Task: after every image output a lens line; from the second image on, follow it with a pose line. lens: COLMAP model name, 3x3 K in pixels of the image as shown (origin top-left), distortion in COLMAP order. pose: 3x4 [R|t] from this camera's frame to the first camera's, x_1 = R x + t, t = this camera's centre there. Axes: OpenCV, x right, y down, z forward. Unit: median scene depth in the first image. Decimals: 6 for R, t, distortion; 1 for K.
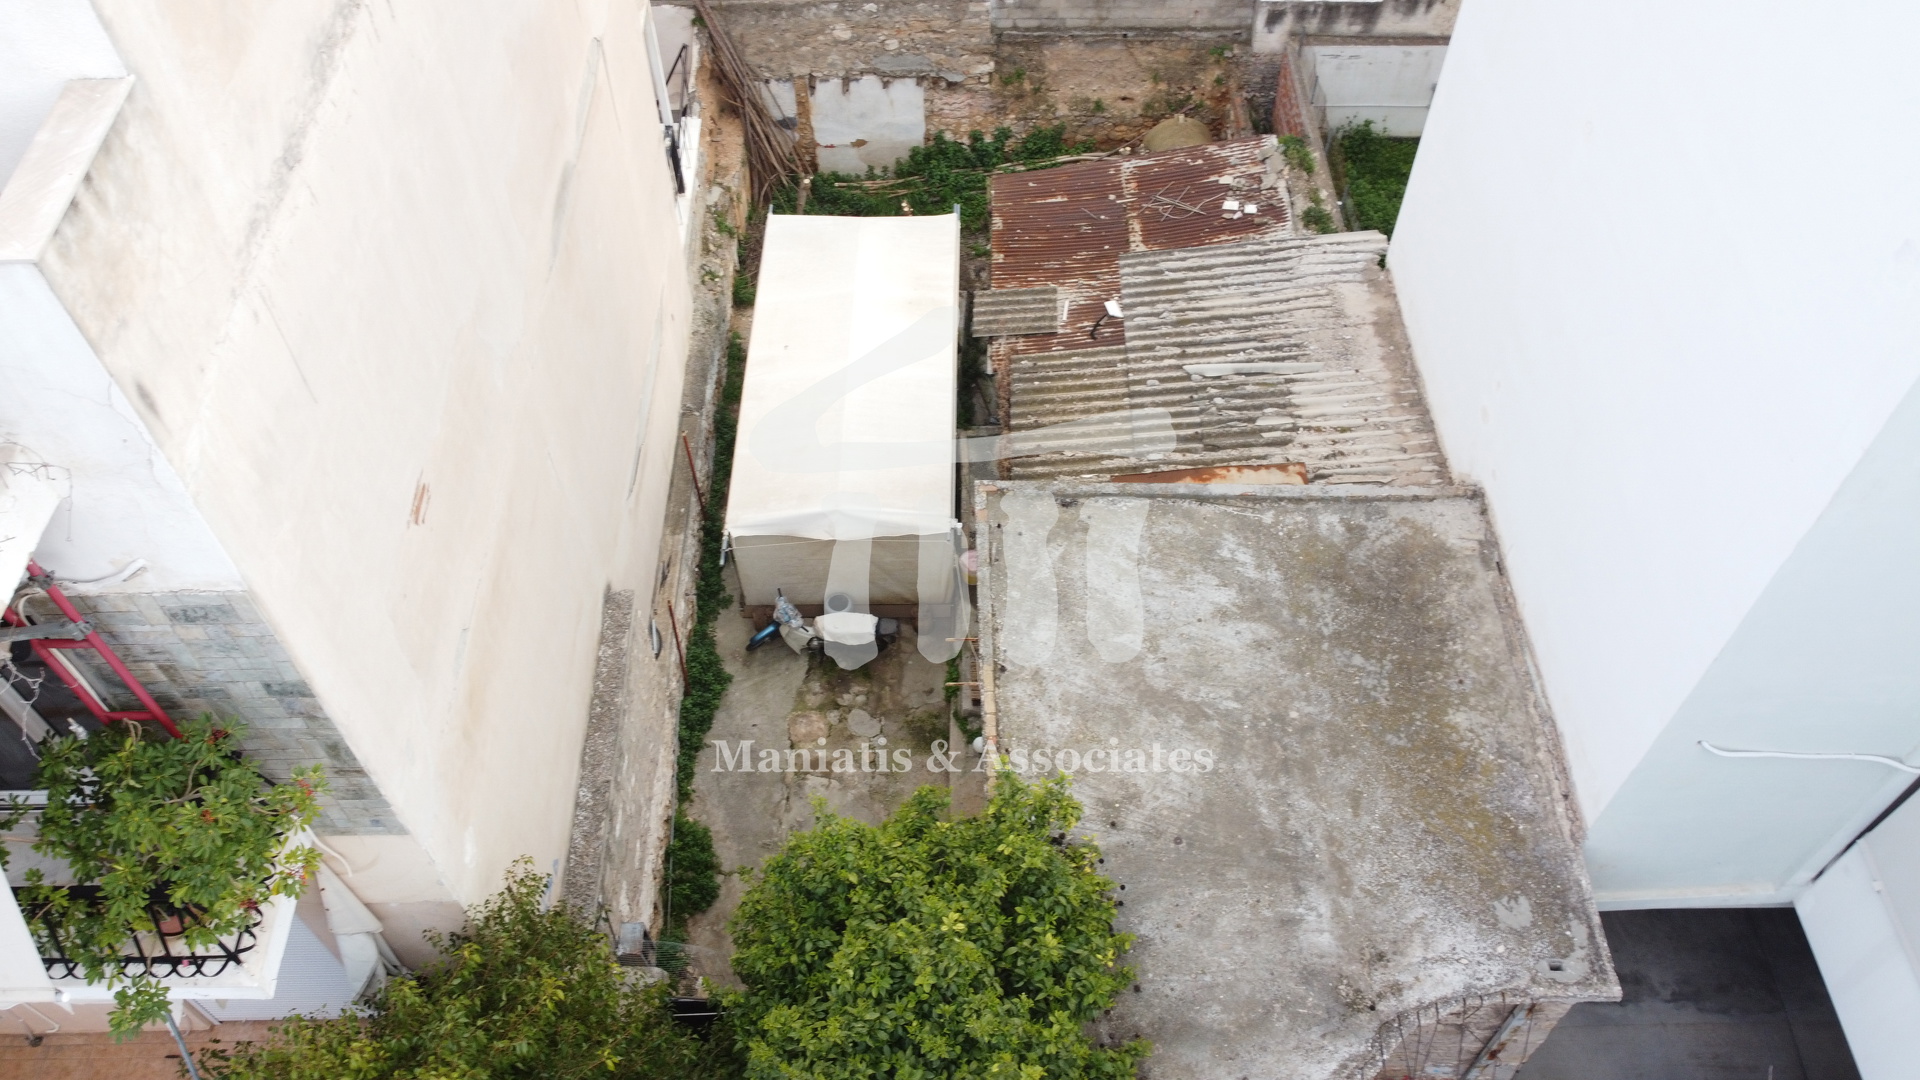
lens RADIAL K [[1436.2, 0, 961.0], [0, 1436.2, 536.7], [0, 0, 1]] dist [0.007164, -0.005332]
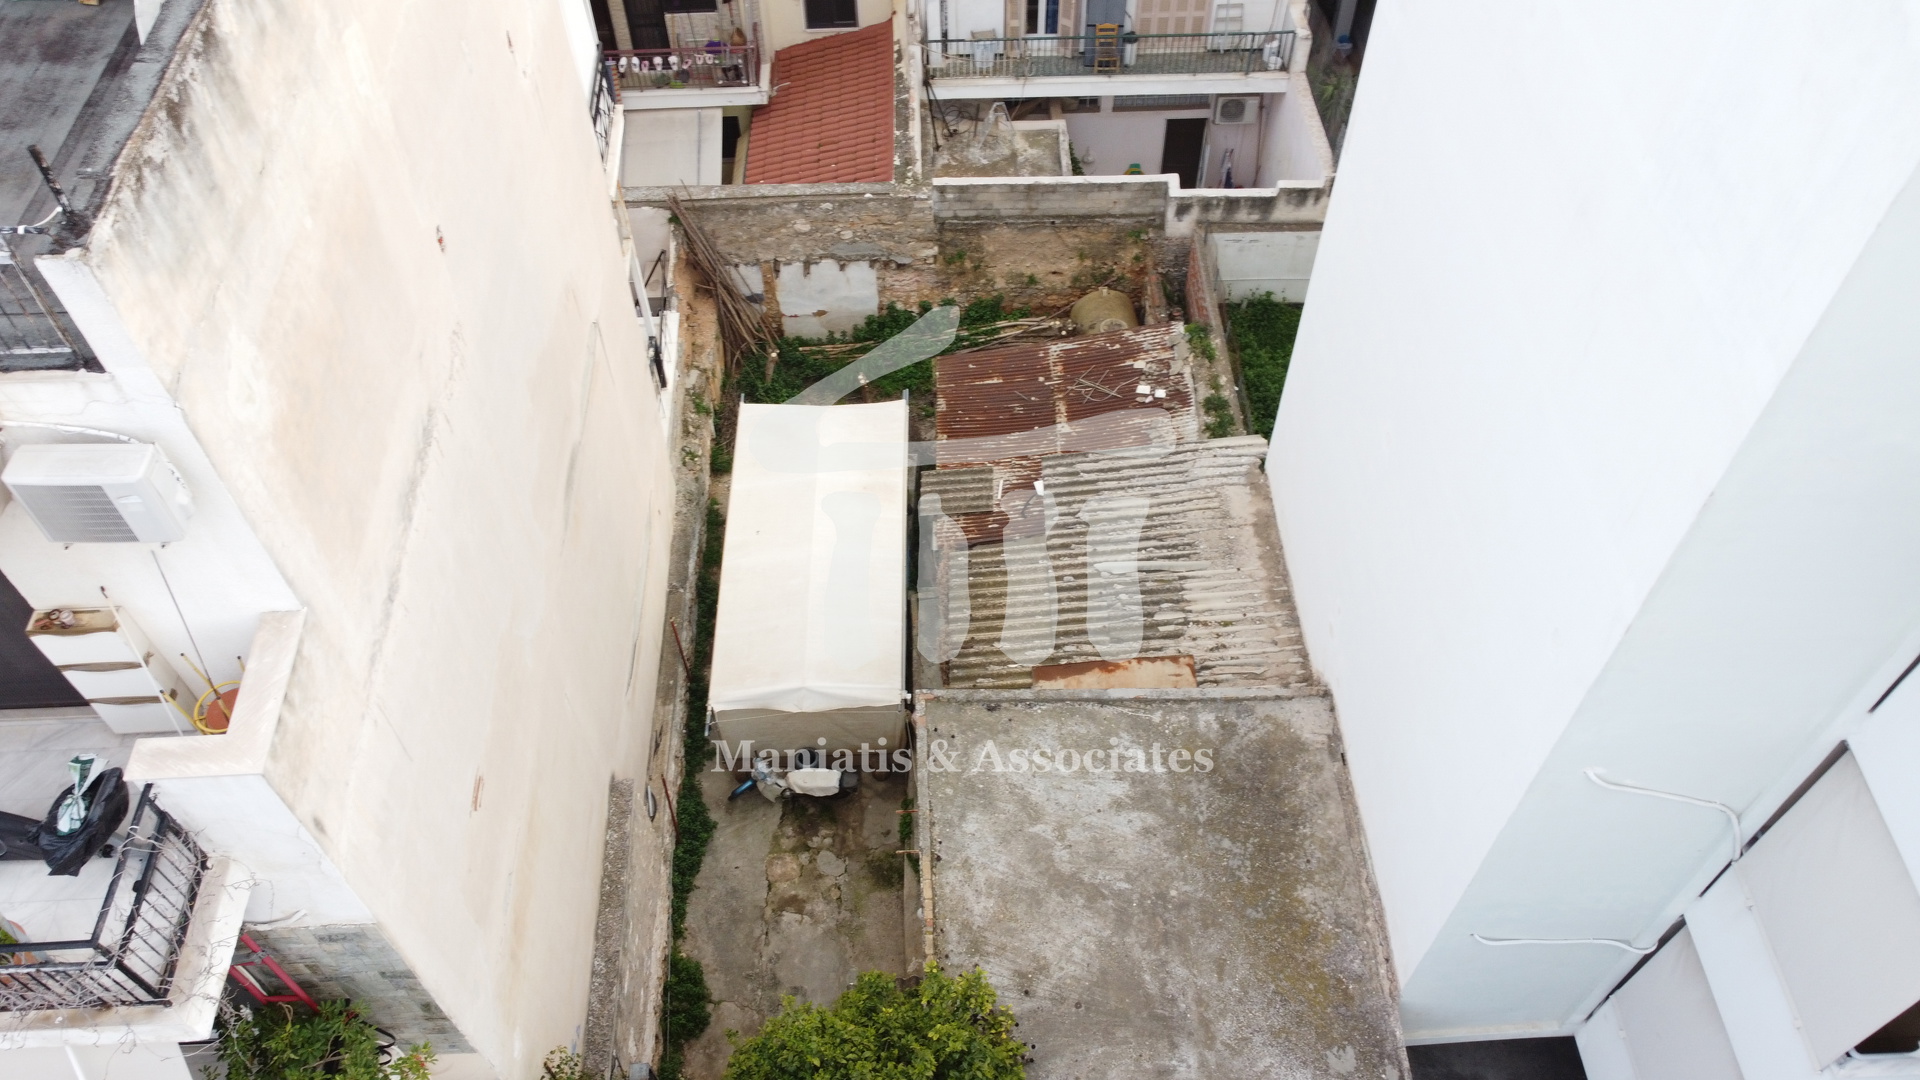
lens RADIAL K [[1430.6, 0, 960.0], [0, 1430.6, 540.0], [0, 0, 1]] dist [0.004585, -0.006508]
pose [[0.999690, -0.019787, 0.015145, 0.028131], [0.019788, 0.999804, 0.000056, -0.148188], [-0.015143, 0.000244, 0.999885, -0.186176]]
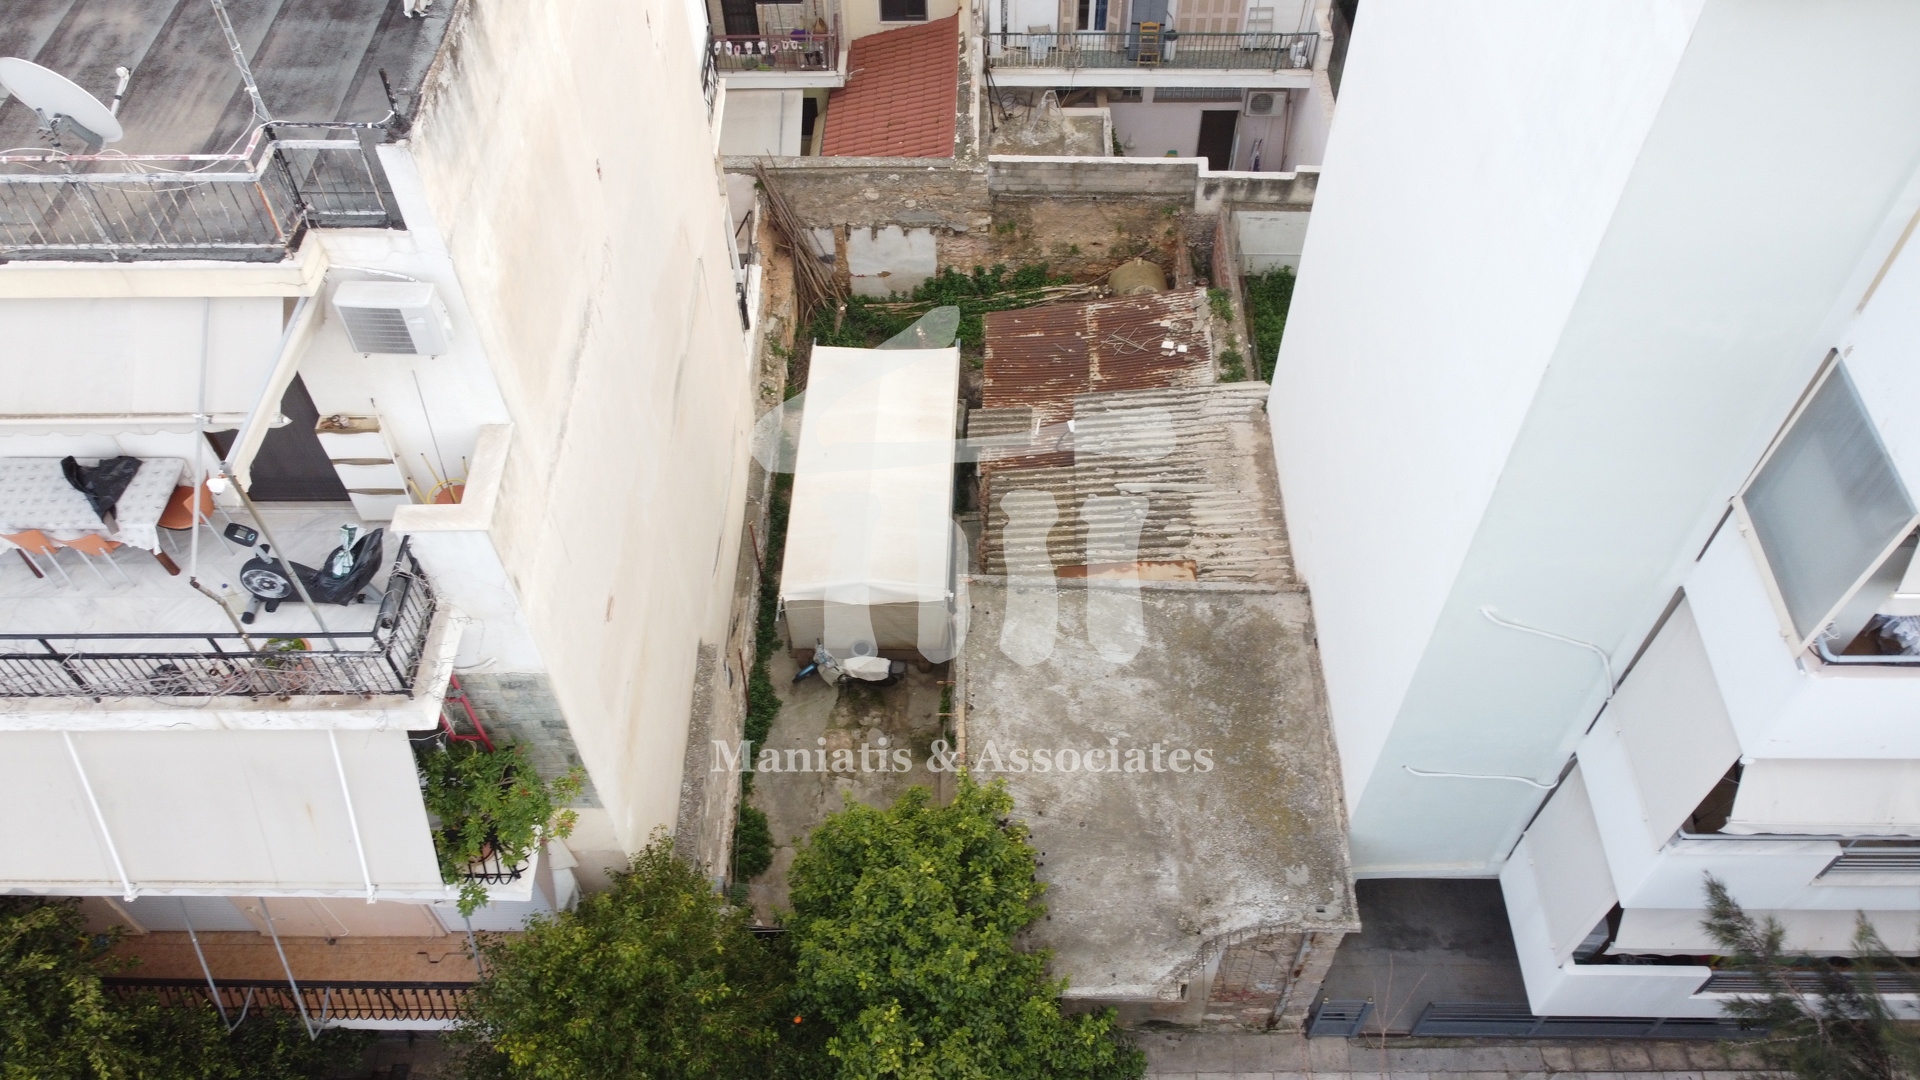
lens RADIAL K [[1426.6, 0, 965.3], [0, 1426.6, 537.8], [0, 0, 1]] dist [0.006860, -0.010215]
pose [[0.999769, 0.016084, -0.014245, 0.033545], [-0.016116, 0.999868, -0.002151, -0.065373], [0.014209, 0.002380, 0.999896, -0.386804]]
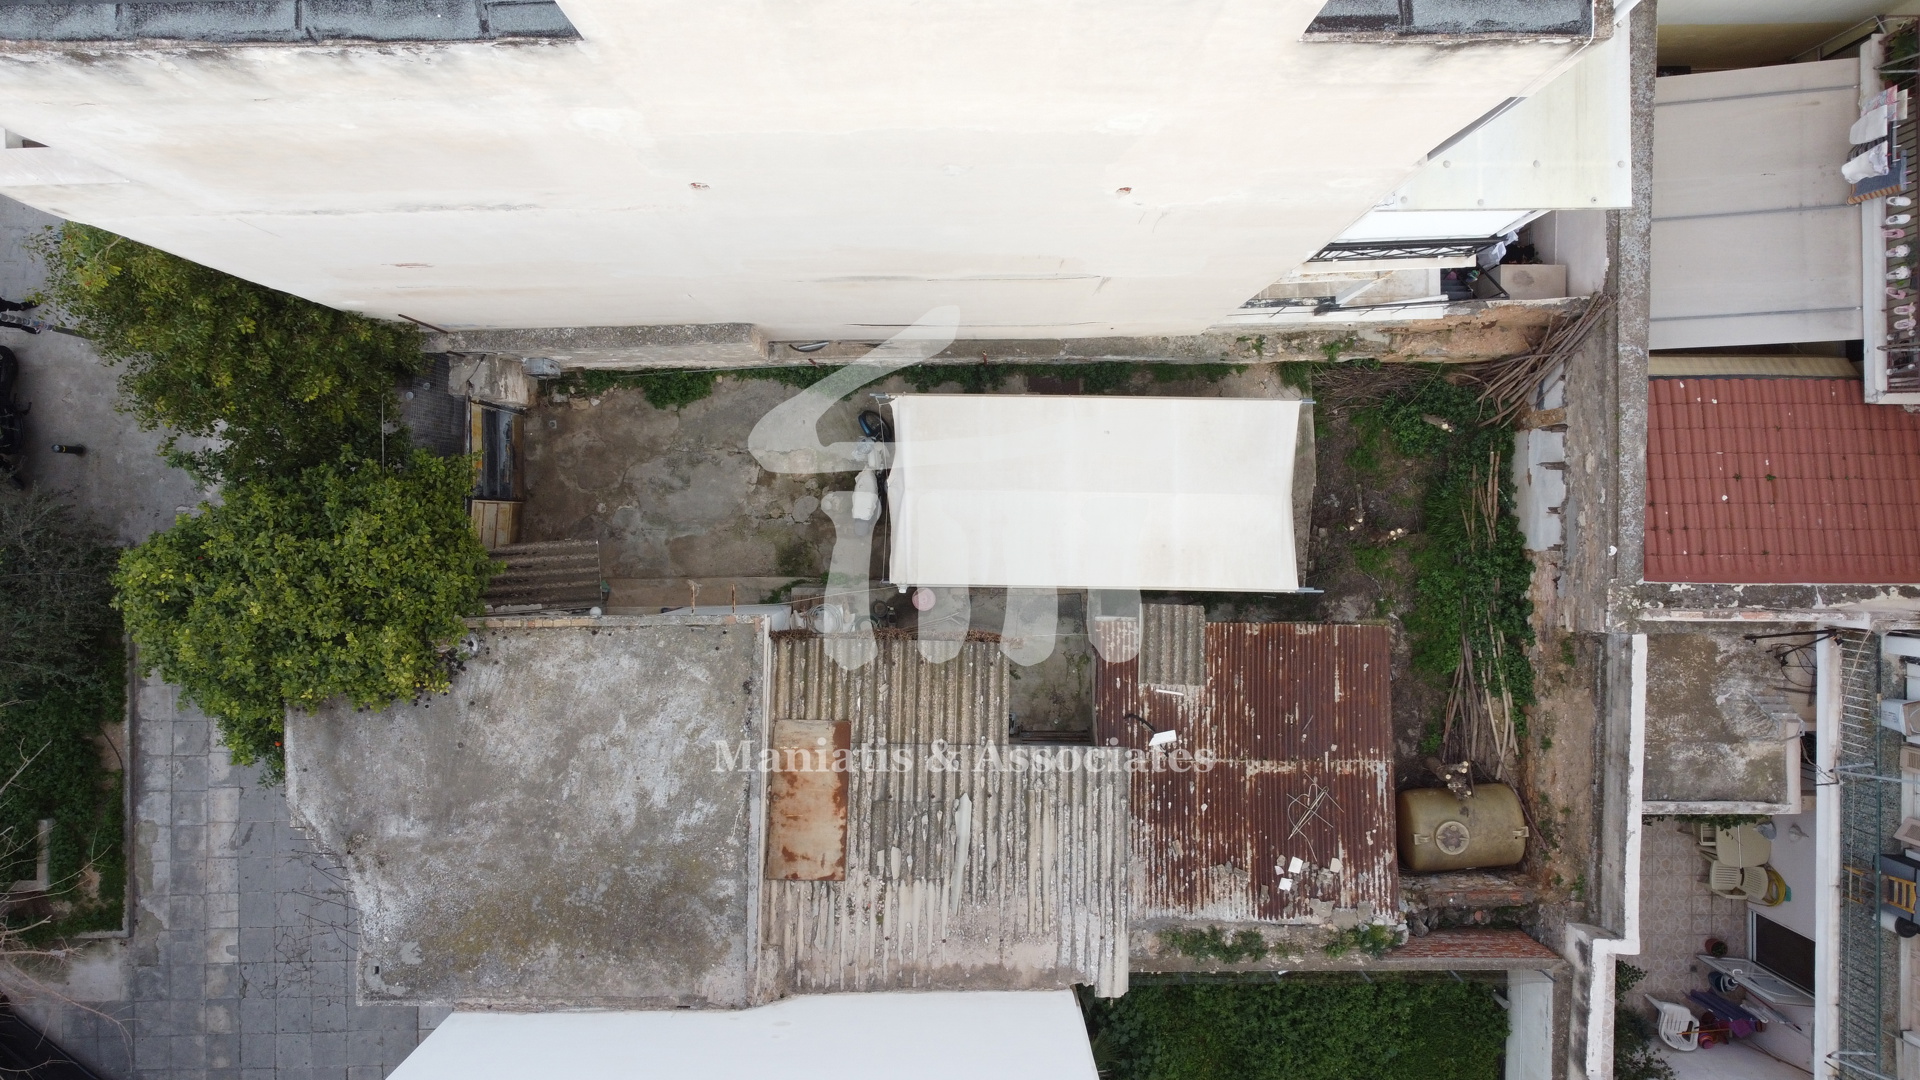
lens RADIAL K [[1426.6, 0, 965.3], [0, 1426.6, 537.8], [0, 0, 1]] dist [0.006860, -0.010215]
pose [[-0.005090, 0.999815, 0.018575, -0.074815], [-0.791405, -0.015383, 0.611098, -0.853566], [0.611270, -0.011590, 0.791337, 0.101577]]
